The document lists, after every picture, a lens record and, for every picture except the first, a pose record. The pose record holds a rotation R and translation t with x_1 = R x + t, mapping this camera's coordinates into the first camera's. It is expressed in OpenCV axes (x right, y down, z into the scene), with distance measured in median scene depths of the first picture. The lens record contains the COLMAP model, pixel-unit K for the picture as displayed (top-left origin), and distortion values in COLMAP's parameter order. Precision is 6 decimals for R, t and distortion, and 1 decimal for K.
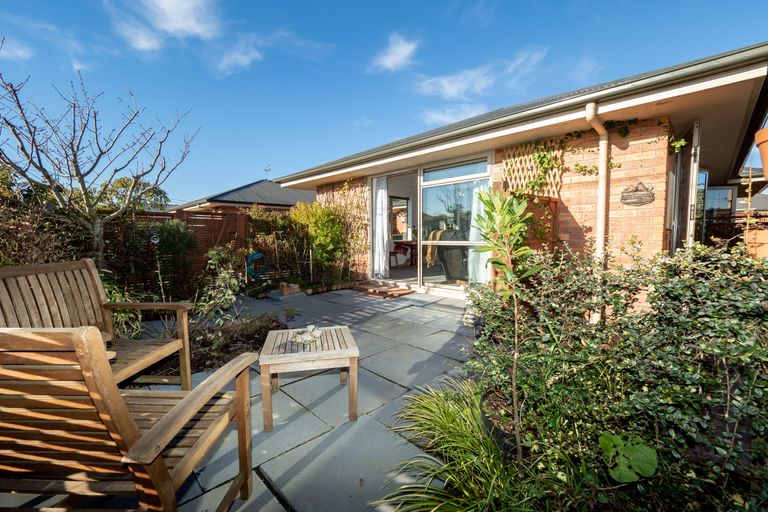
lens RADIAL K [[319.0, 0, 360.8], [0, 319.0, 222.4], [0, 0, 1]] dist [0.000227, -0.000516]
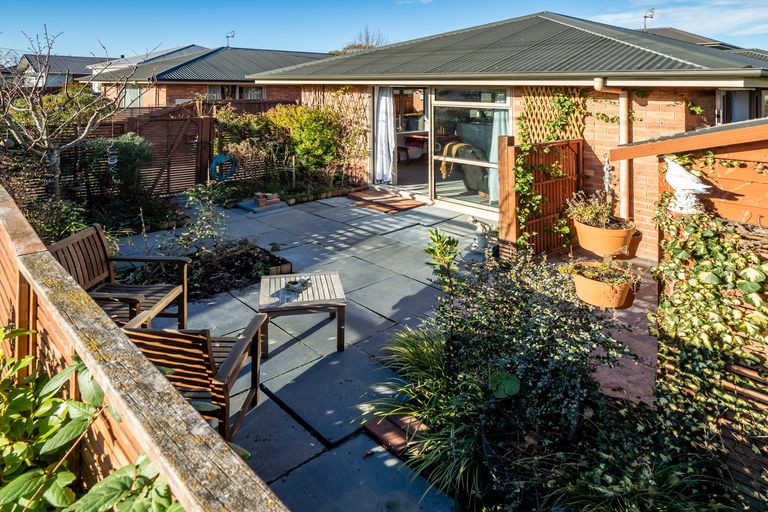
lens RADIAL K [[443.9, 0, 384.0], [0, 443.9, 256.0], [0, 0, 1]] dist [0.000179, 0.000773]
pose [[0.997325, 0.038510, 0.062129, 0.007056], [-0.058288, 0.931882, 0.358047, -0.103390], [-0.044109, -0.360710, 0.931634, -0.133247]]
